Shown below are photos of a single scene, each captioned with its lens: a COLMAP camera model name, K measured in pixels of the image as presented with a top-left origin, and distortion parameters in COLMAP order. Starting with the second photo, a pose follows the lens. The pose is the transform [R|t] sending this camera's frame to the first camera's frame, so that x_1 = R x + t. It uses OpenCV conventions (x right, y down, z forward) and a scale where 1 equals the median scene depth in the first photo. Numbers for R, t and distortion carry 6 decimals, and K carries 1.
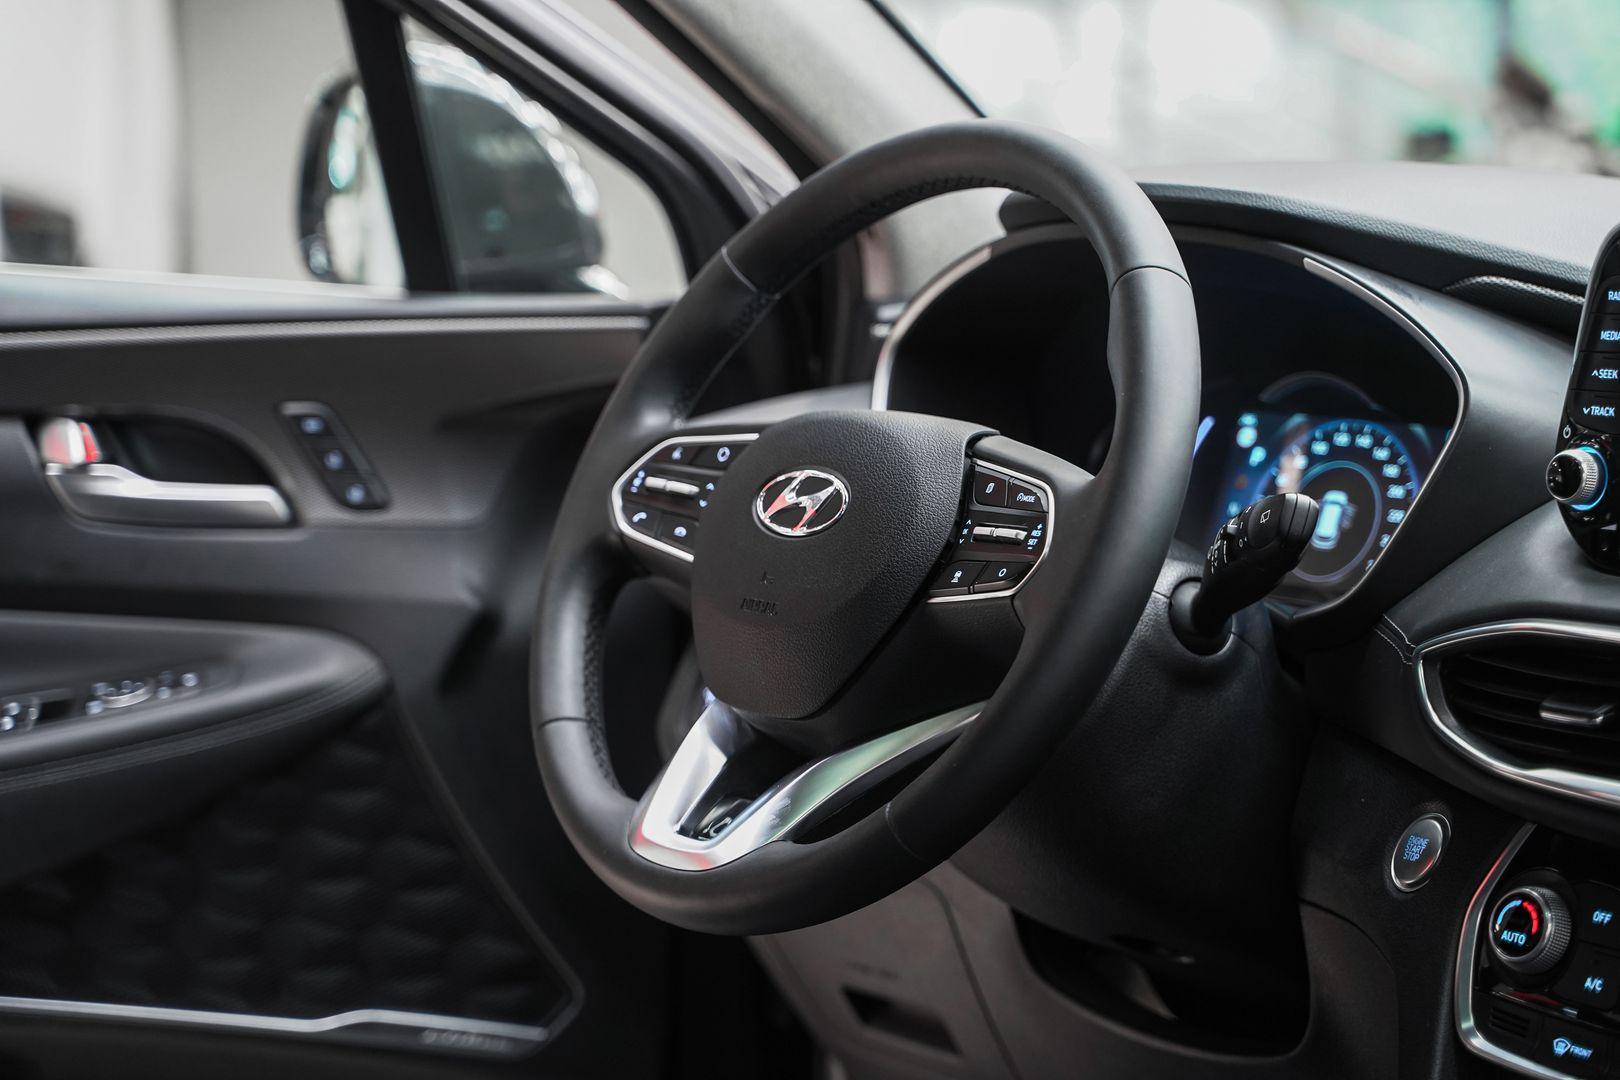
lens RADIAL K [[3362.1, 0, 809.0], [0, 3362.1, 520.8], [0, 0, 1]] dist [0.302377, 0.199383]
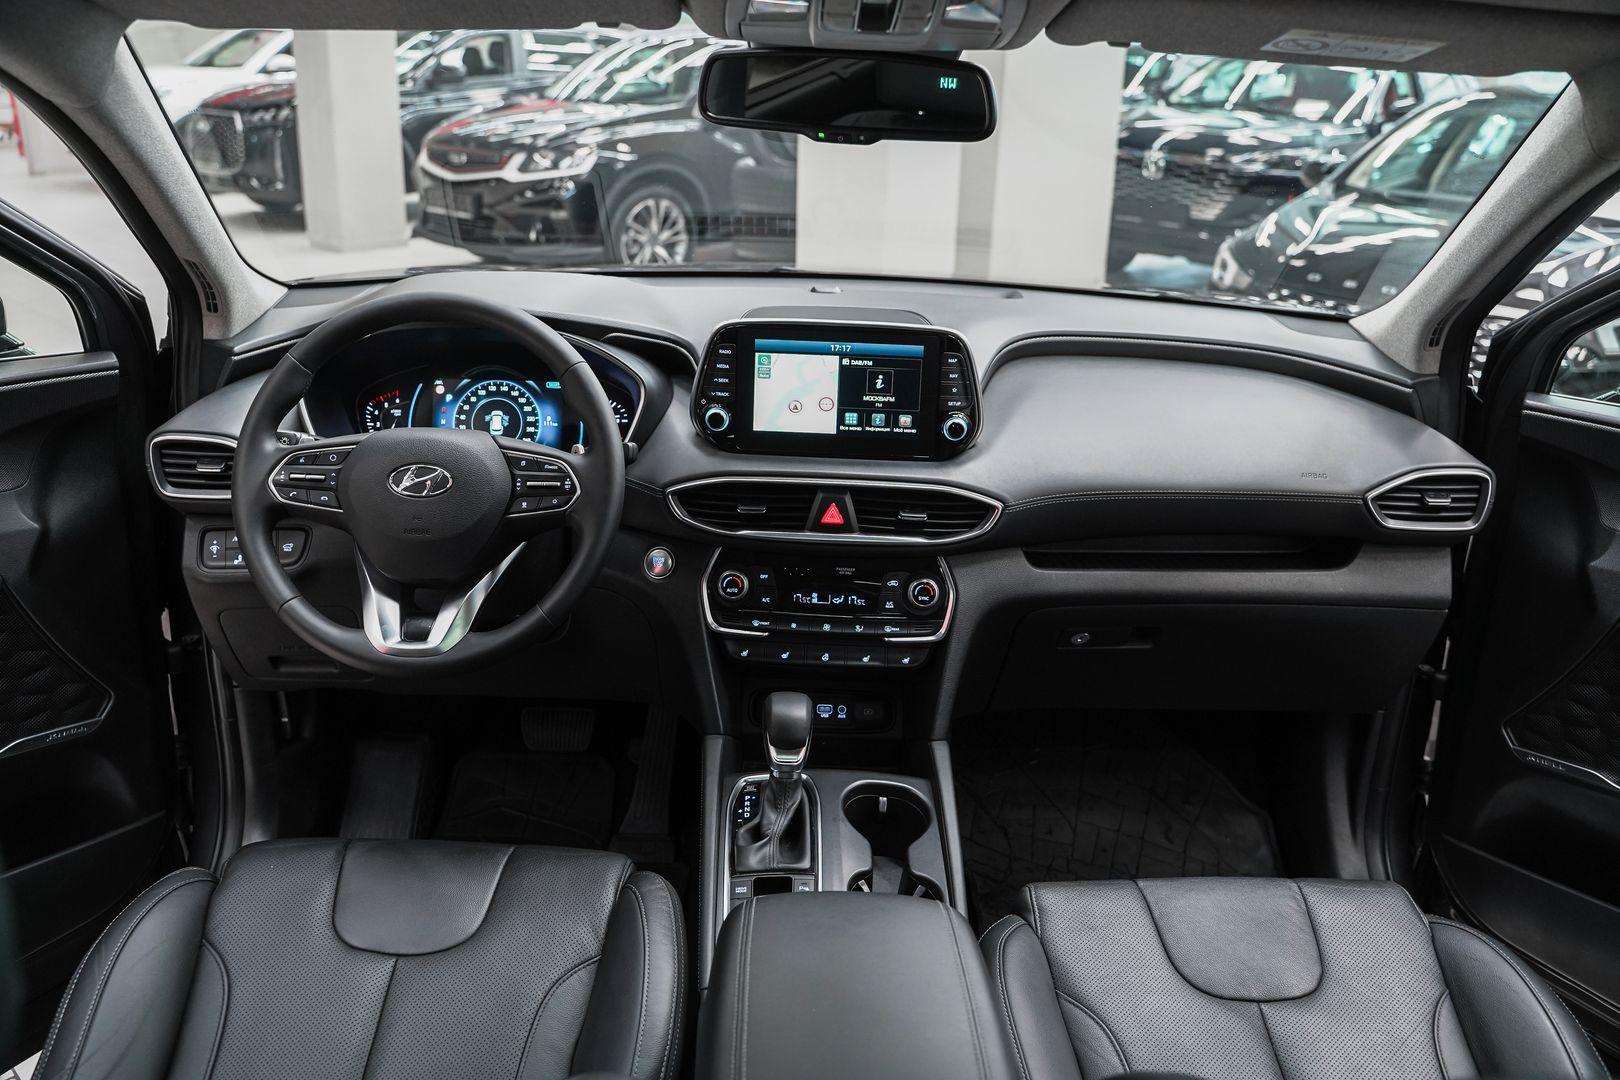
lens RADIAL K [[1311.1, 0, 803.5], [0, 1311.1, 538.5], [0, 0, 1]] dist [-0.116846, 0.098653]
pose [[0.612214, -0.249724, 0.750222, -0.472435], [0.056041, 0.960134, 0.273865, -0.178834], [-0.788704, -0.125621, 0.601802, 0.274480]]
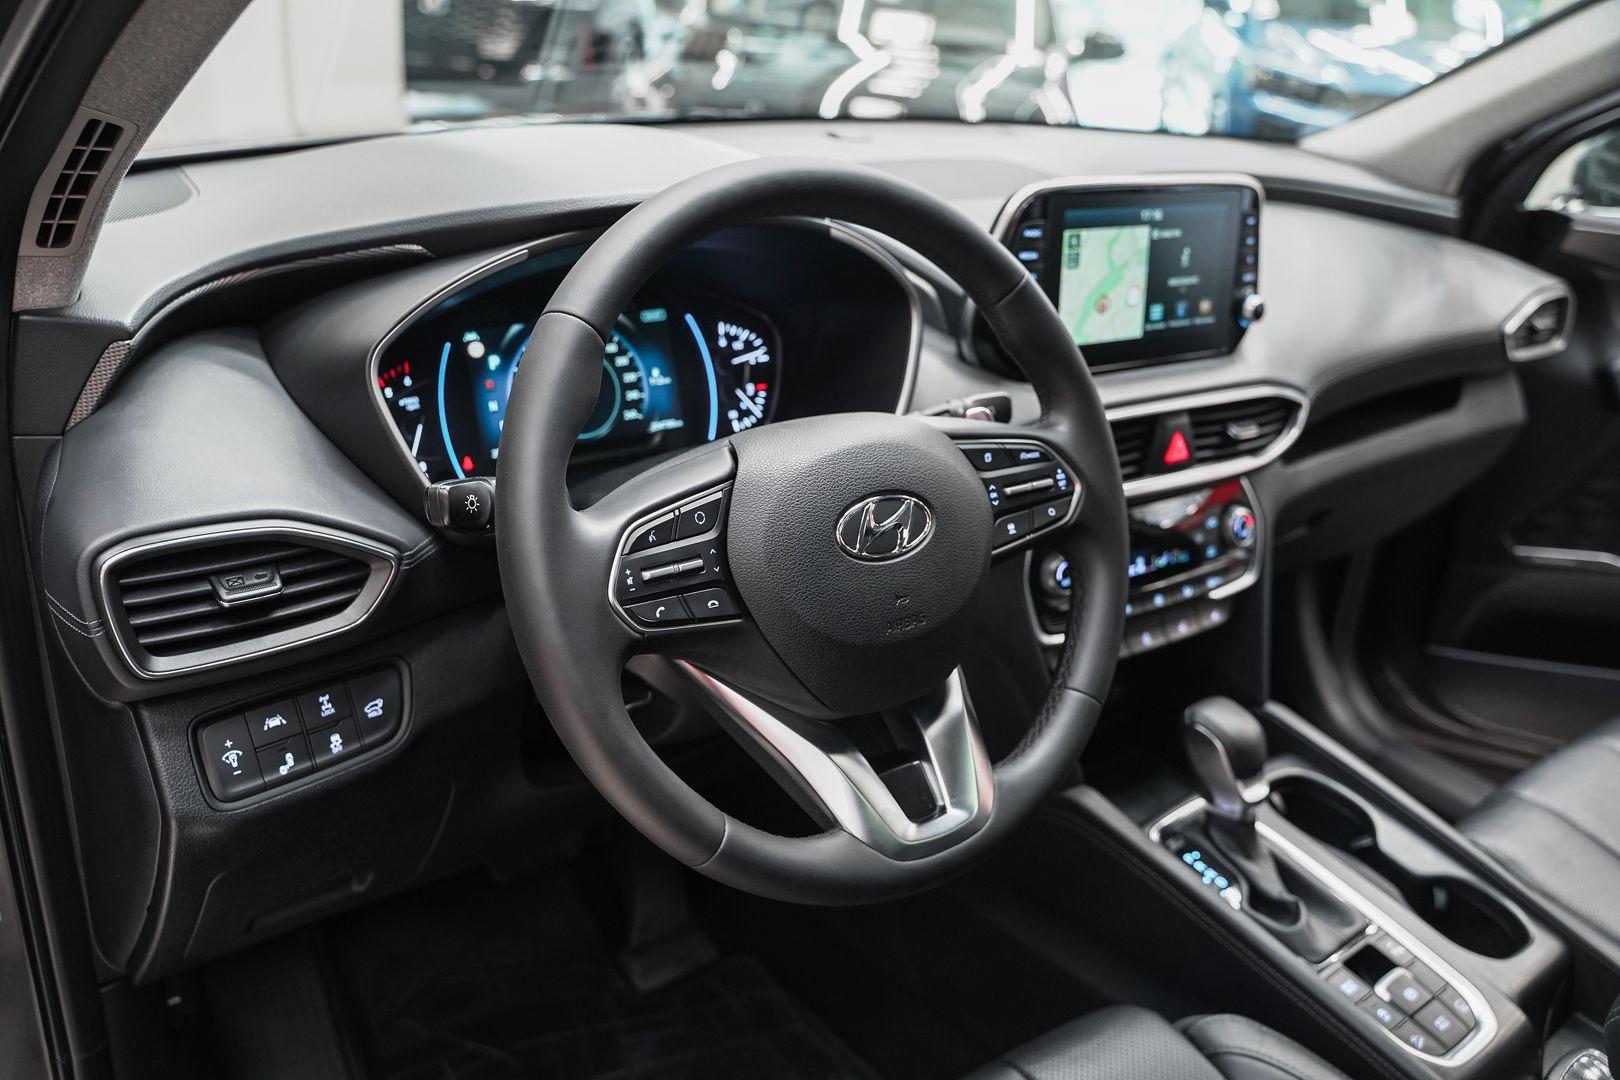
lens RADIAL K [[1311.1, 0, 803.5], [0, 1311.1, 538.5], [0, 0, 1]] dist [-0.116846, 0.098653]
pose [[0.033846, -0.410113, 0.911406, -0.394363], [0.039672, 0.911761, 0.408800, -0.177587], [-0.998639, 0.022321, 0.047129, 0.960543]]
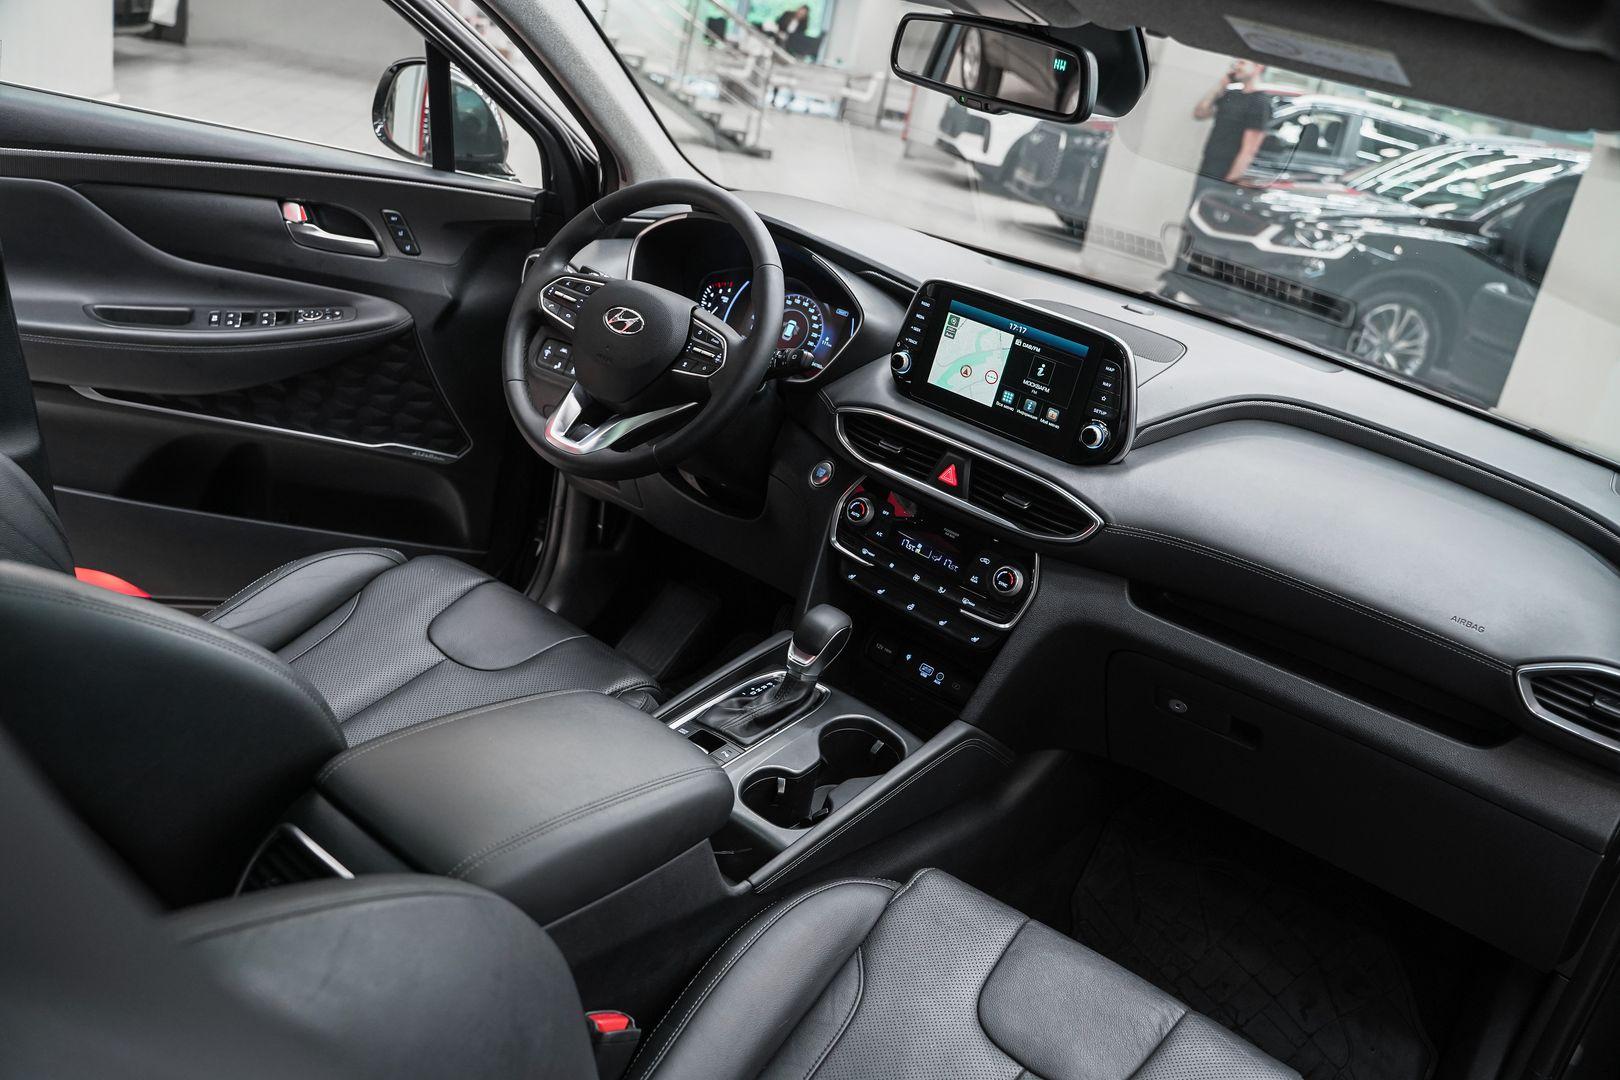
lens RADIAL K [[1311.1, 0, 803.5], [0, 1311.1, 538.5], [0, 0, 1]] dist [-0.116846, 0.098653]
pose [[0.948591, 0.086654, 0.304410, -0.161005], [-0.170221, 0.950525, 0.259860, -0.129321], [-0.266832, -0.298318, 0.916410, -0.043919]]
